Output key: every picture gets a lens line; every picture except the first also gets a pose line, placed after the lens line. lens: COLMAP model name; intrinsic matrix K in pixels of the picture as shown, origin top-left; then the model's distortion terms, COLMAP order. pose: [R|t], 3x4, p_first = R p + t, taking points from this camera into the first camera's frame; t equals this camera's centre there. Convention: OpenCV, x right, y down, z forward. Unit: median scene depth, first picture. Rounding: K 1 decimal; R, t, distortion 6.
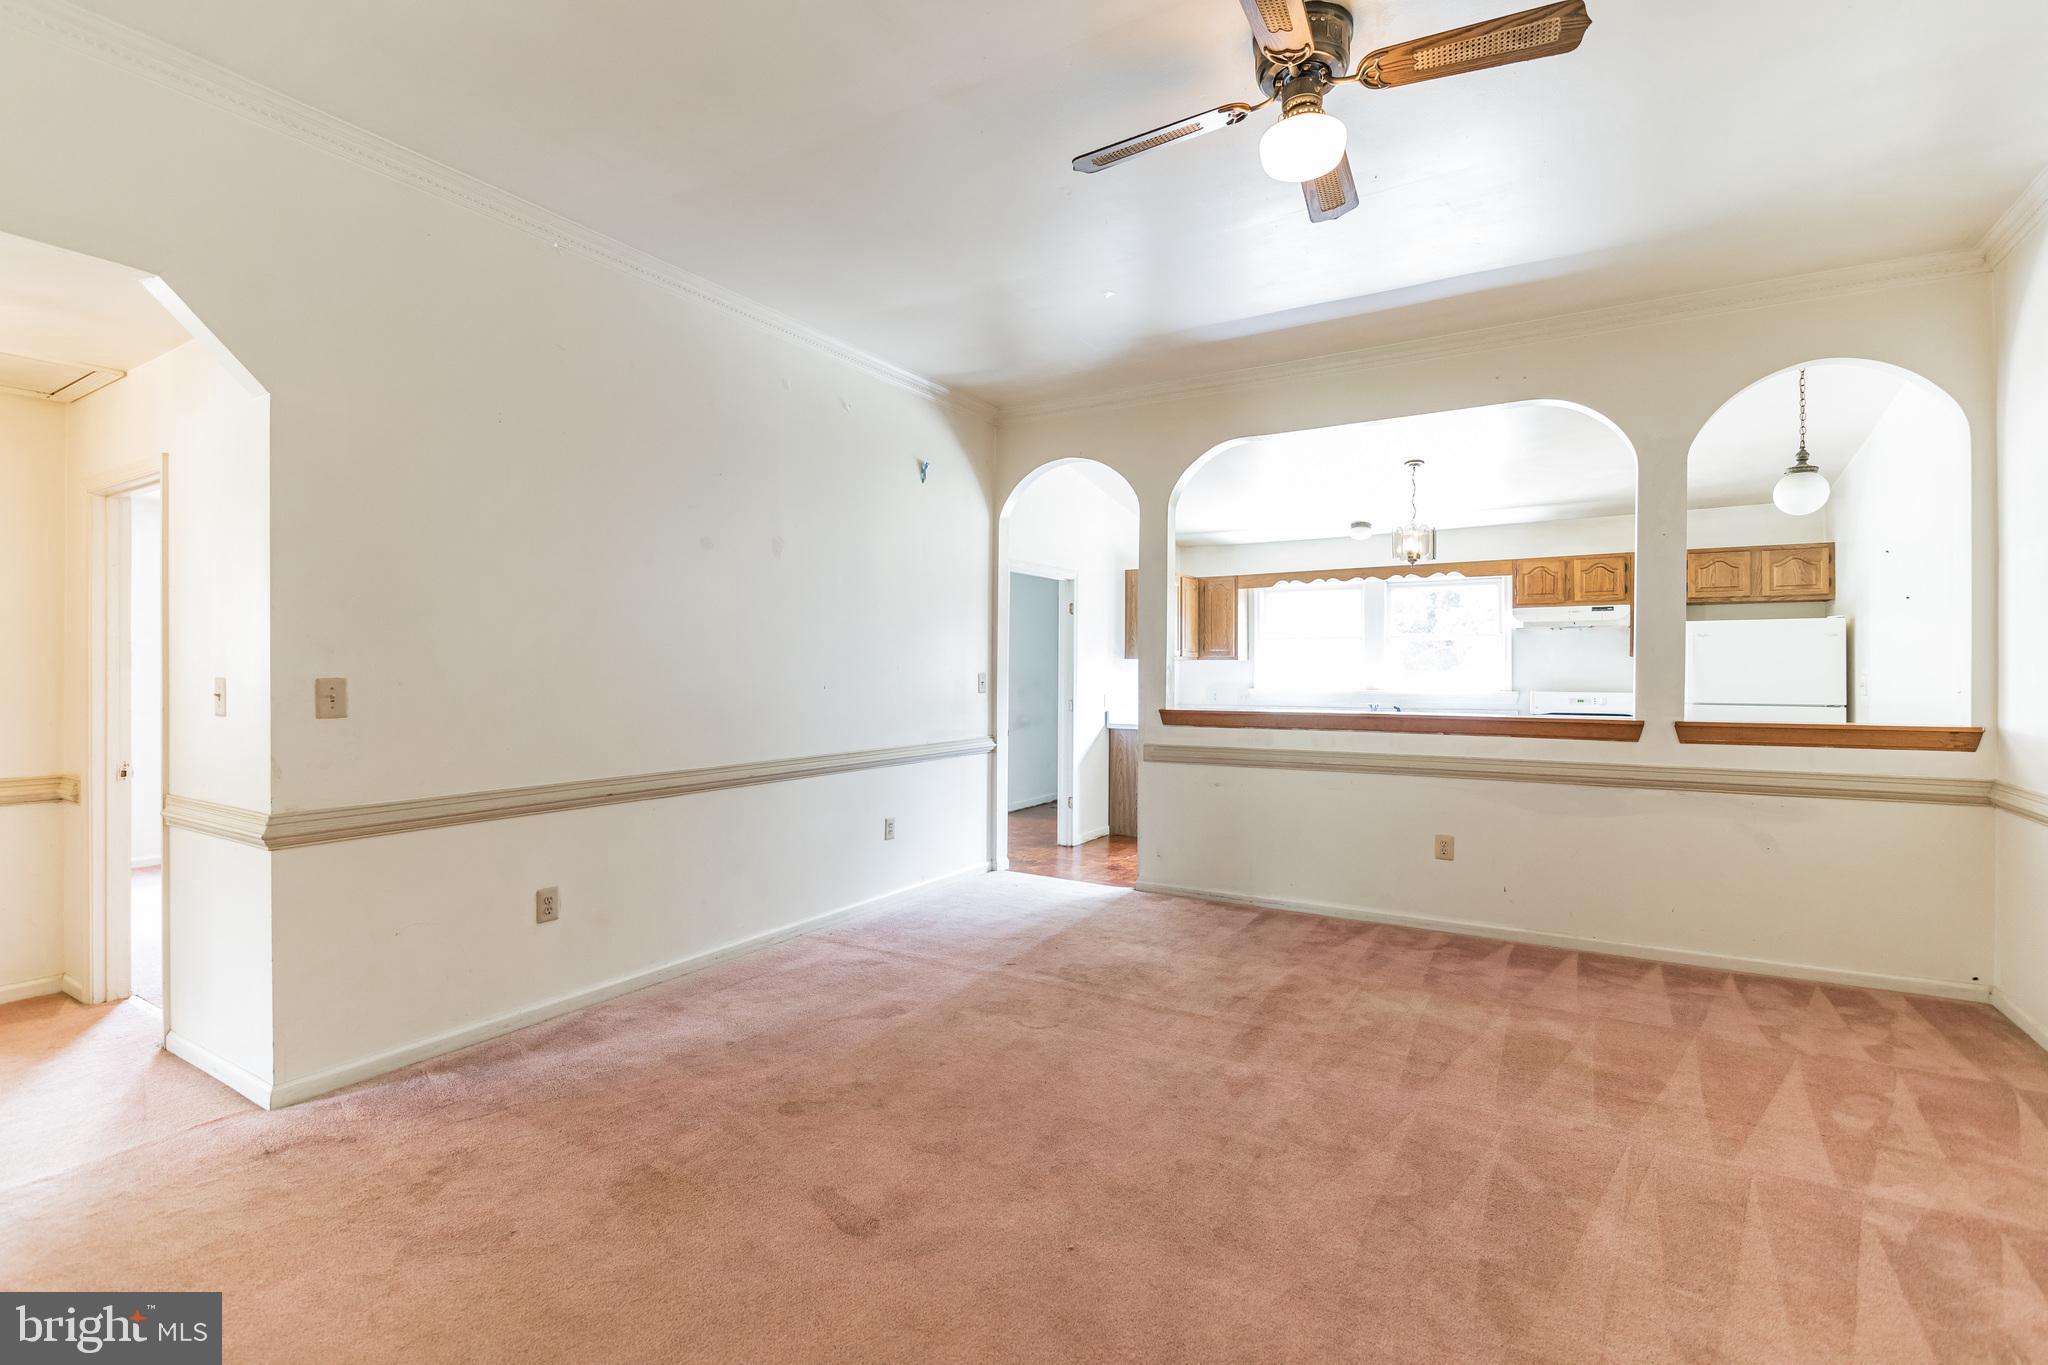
lens RADIAL K [[936.0, 0, 1020.5], [0, 936.0, 678.8], [0, 0, 1]] dist [0.000810, -0.000237]
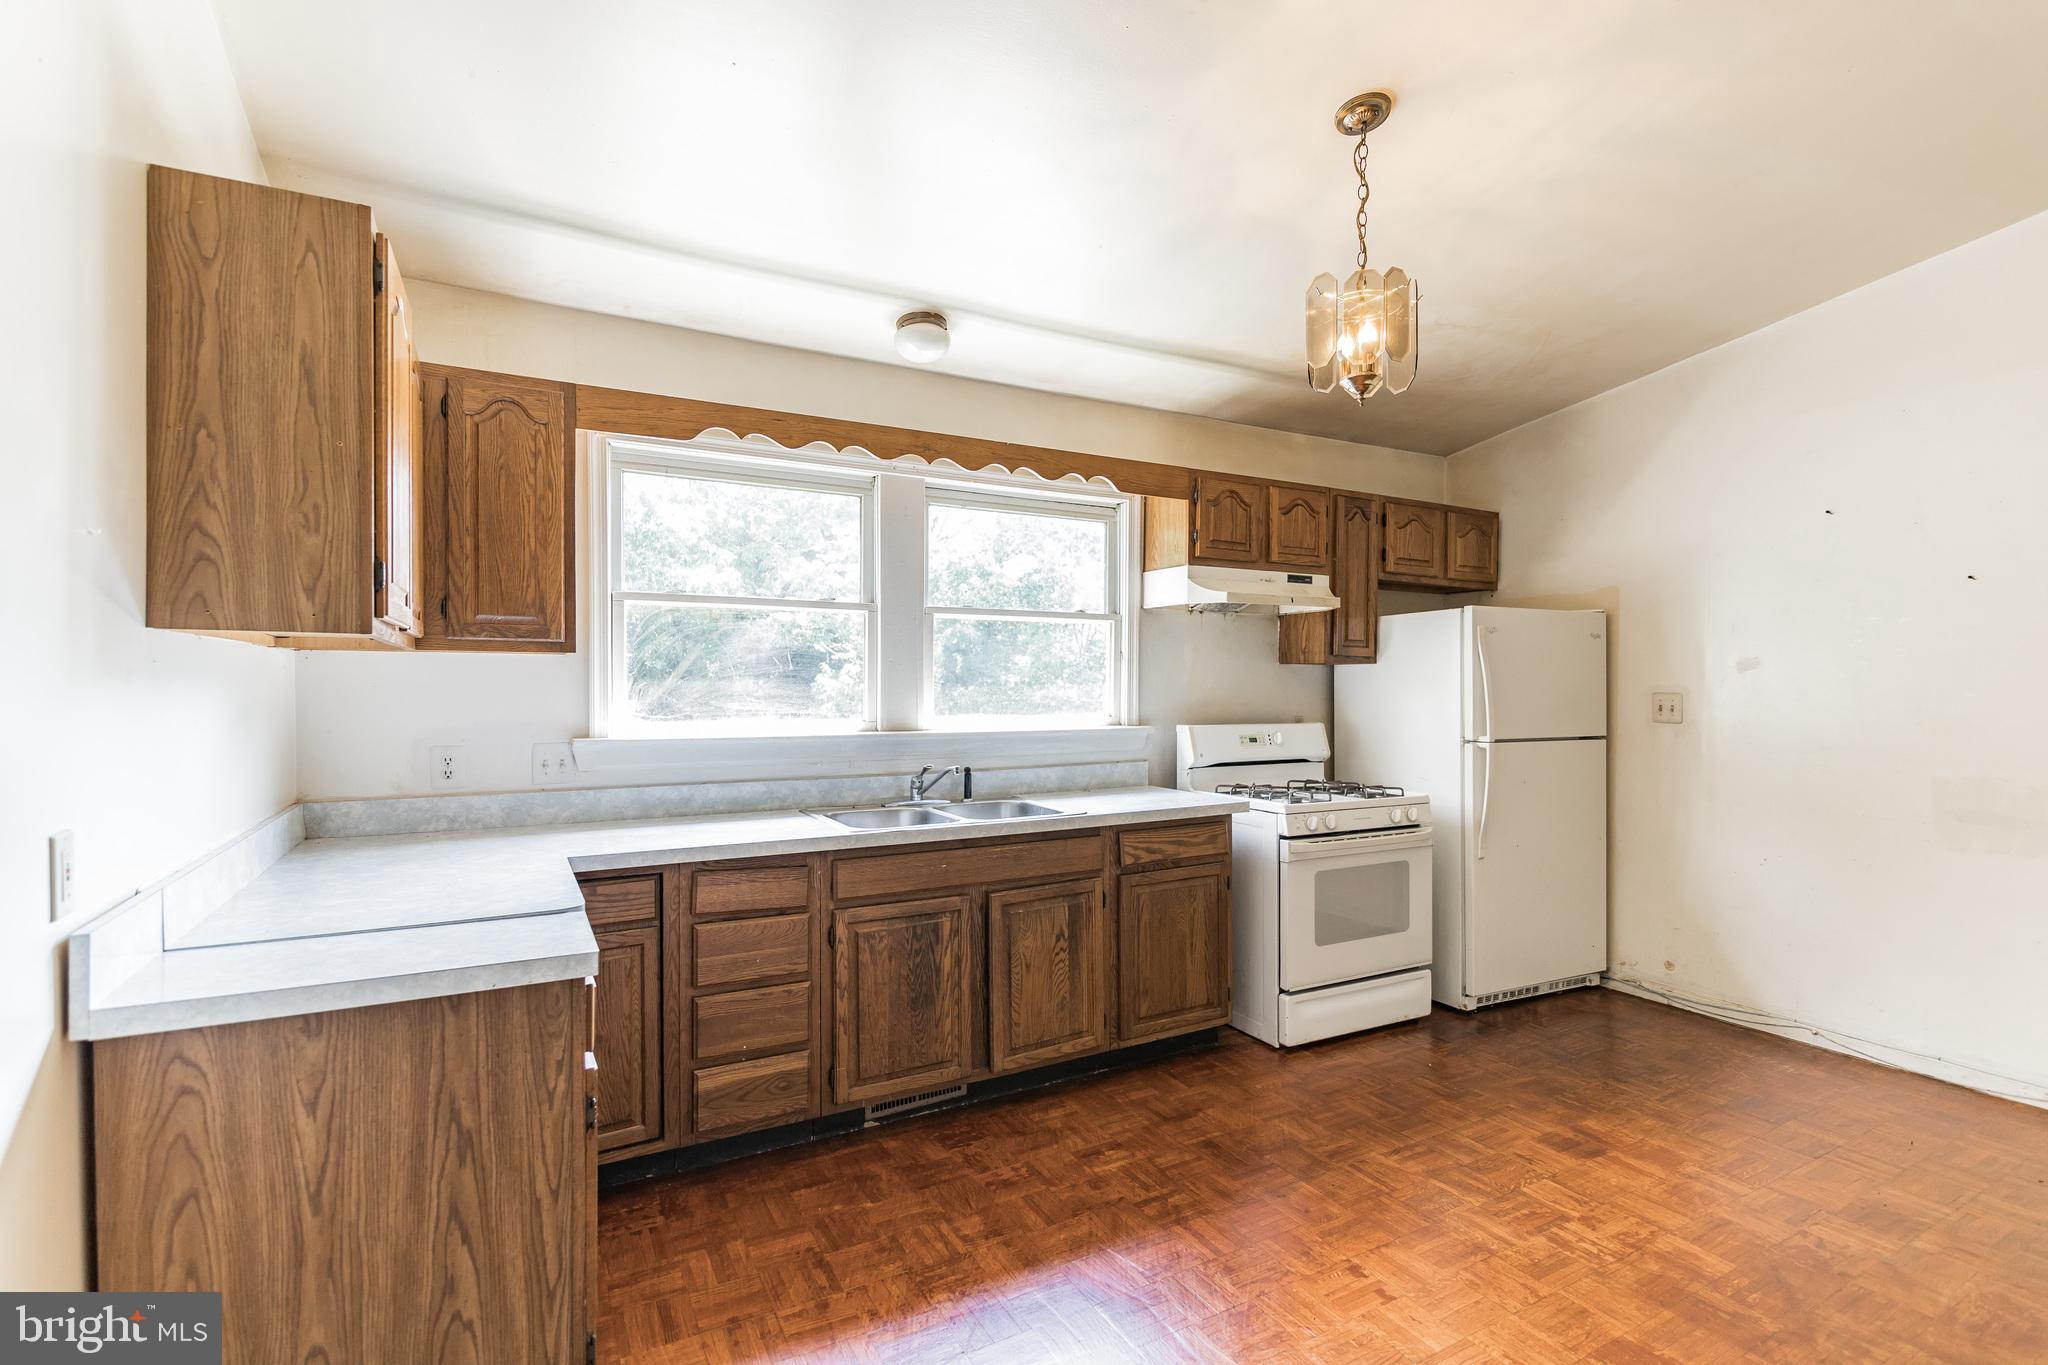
lens RADIAL K [[936.0, 0, 1018.5], [0, 936.0, 684.6], [0, 0, 1]] dist [0.000810, -0.000237]
pose [[0.479040, -0.004207, 0.877783, 0.031746], [0.004063, 0.999988, 0.002575, -0.011687], [-0.877783, 0.002333, 0.479052, 0.839803]]
